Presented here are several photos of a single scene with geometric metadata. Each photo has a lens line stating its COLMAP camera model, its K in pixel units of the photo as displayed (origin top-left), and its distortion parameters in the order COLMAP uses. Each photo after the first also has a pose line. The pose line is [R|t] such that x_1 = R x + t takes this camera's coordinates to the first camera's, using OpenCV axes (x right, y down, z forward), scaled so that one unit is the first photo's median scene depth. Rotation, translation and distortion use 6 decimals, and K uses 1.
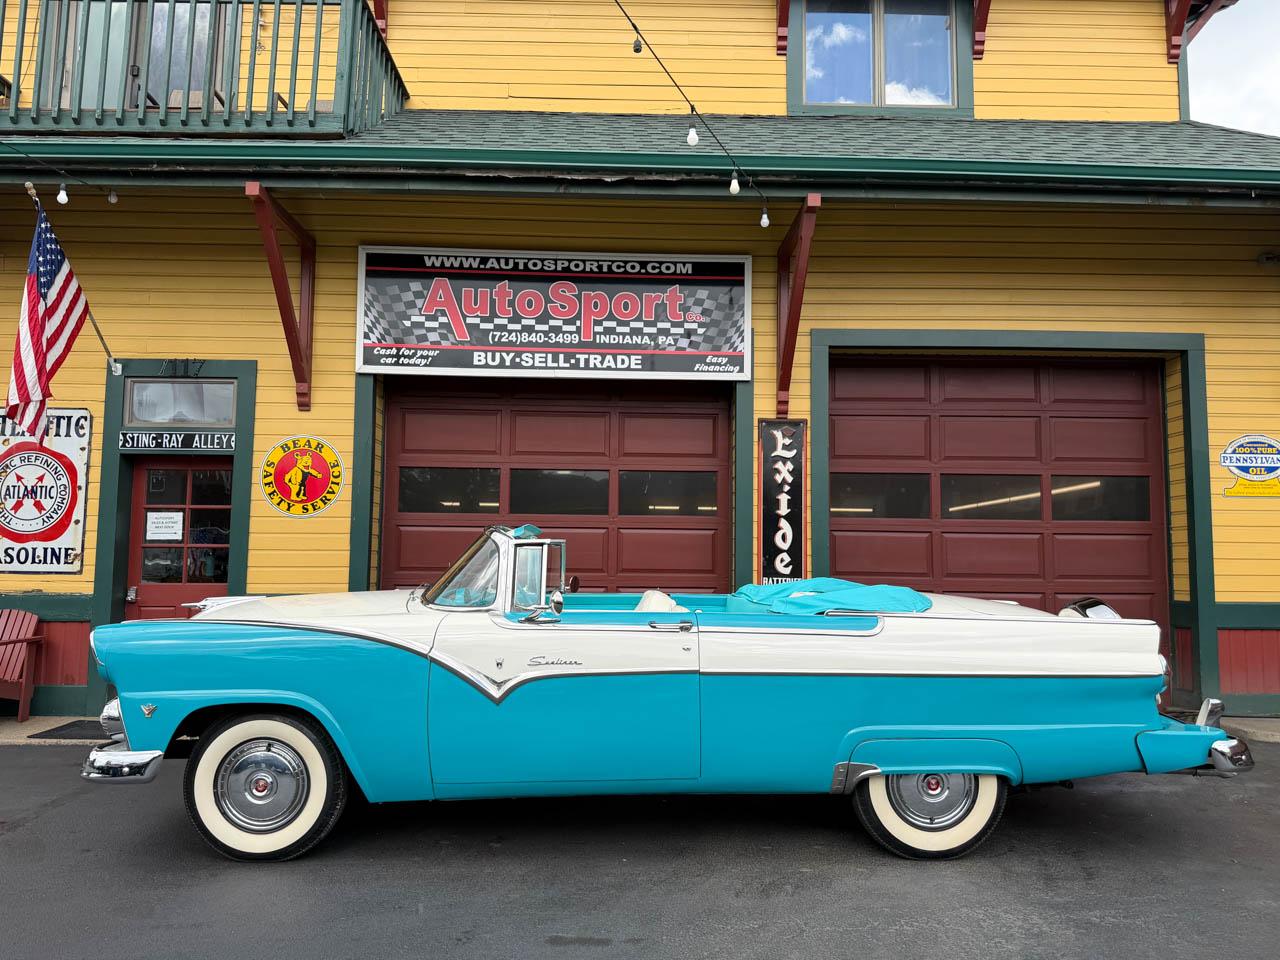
lens RADIAL K [[1184.4, 0, 643.3], [0, 1184.4, 484.5], [0, 0, 1]] dist [0.182907, -0.446451]
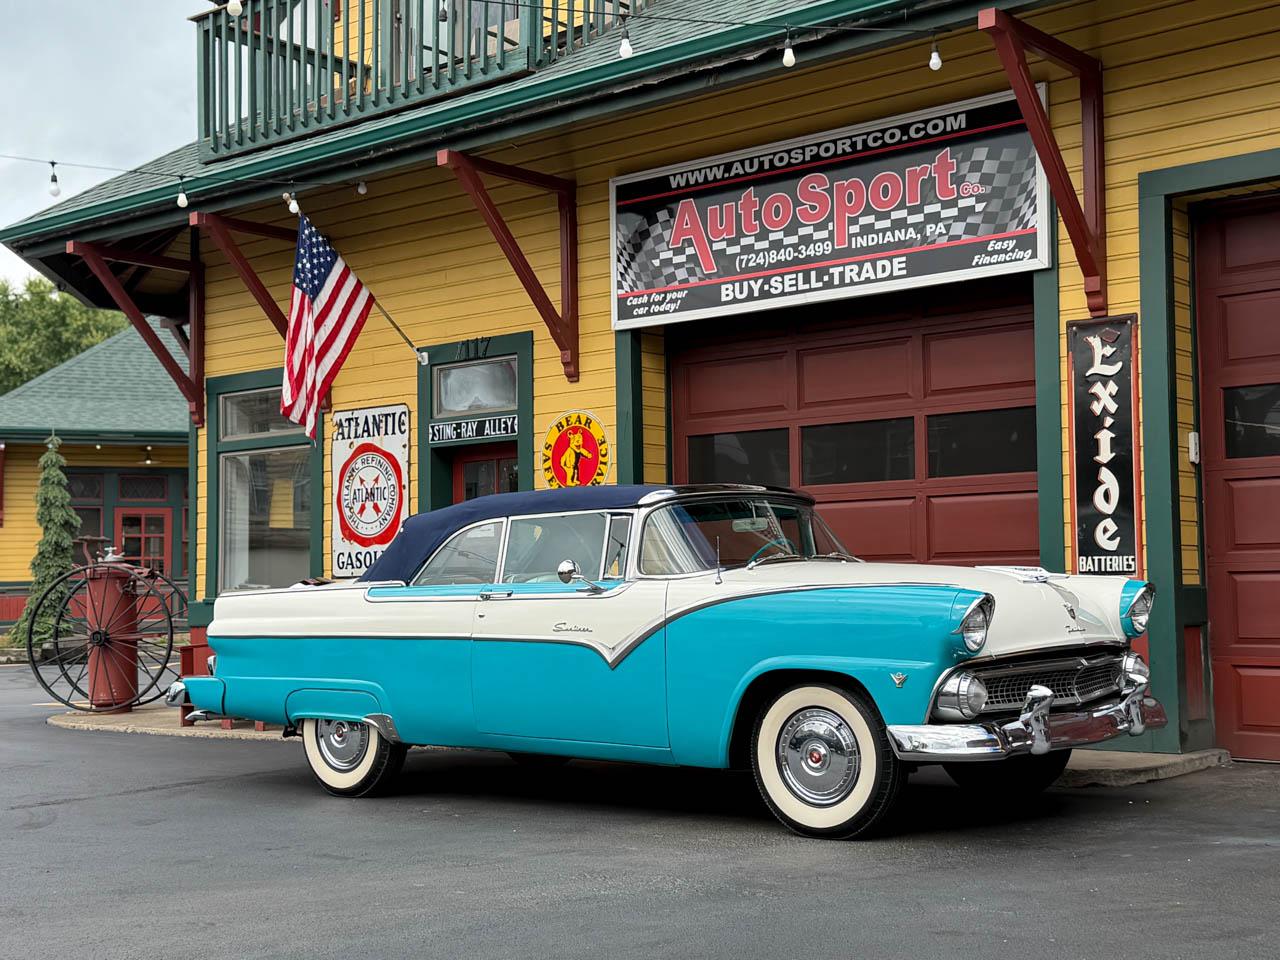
lens RADIAL K [[1732.4, 0, 624.0], [0, 1732.4, 473.0], [0, 0, 1]] dist [0.192366, -0.428917]
pose [[0.740640, -0.067354, -0.668517, 0.574160], [0.087992, 0.996117, -0.002875, 0.010829], [0.666115, -0.056695, 0.743691, 0.088501]]
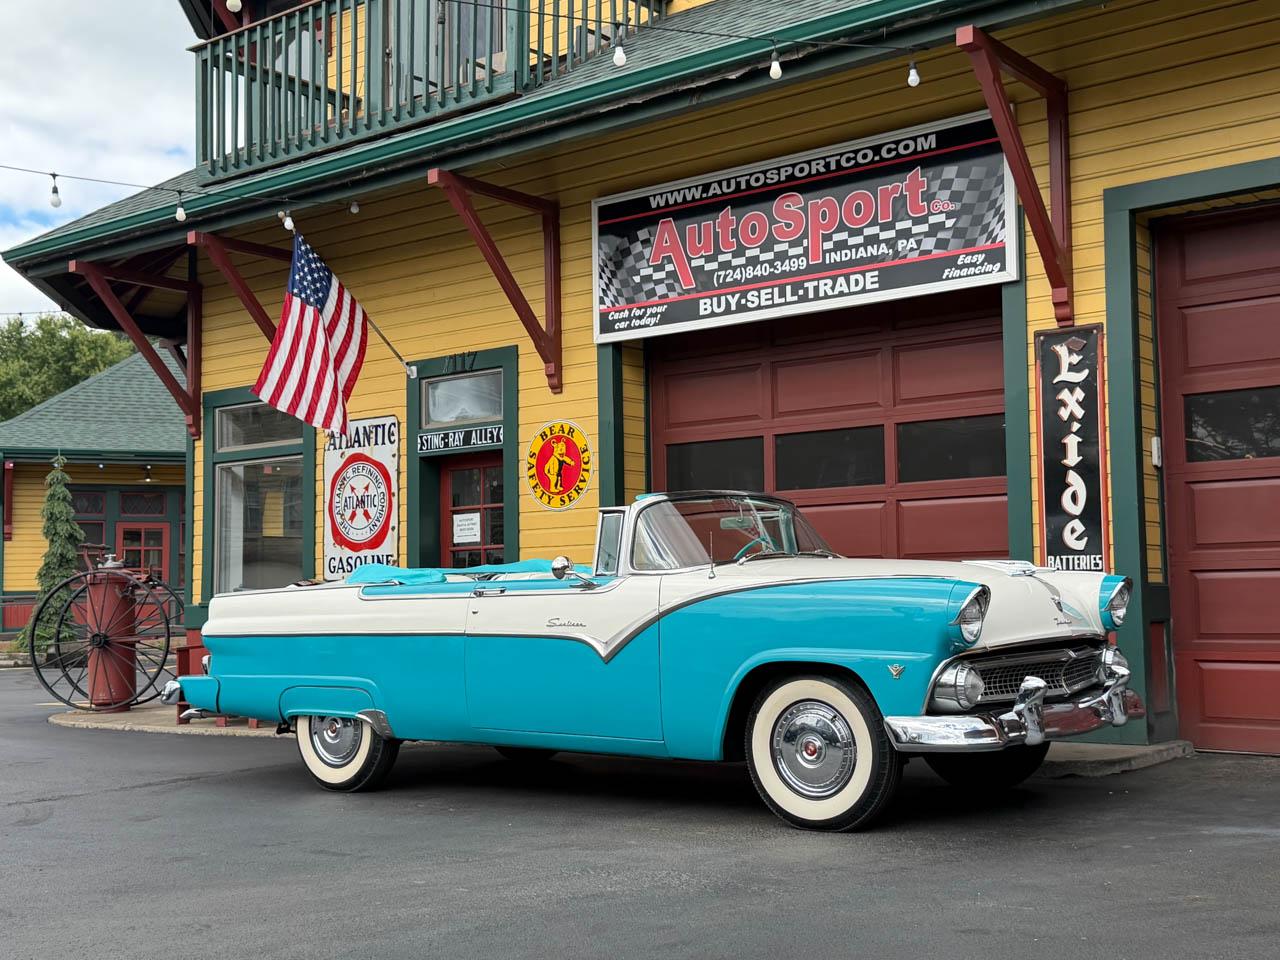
lens RADIAL K [[1550.1, 0, 635.0], [0, 1550.1, 473.8], [0, 0, 1]] dist [0.219674, -0.596165]
pose [[0.763224, -0.075968, -0.641653, 0.511275], [0.087314, 0.996081, -0.014073, 0.021092], [0.640208, -0.045285, 0.766866, 0.130563]]
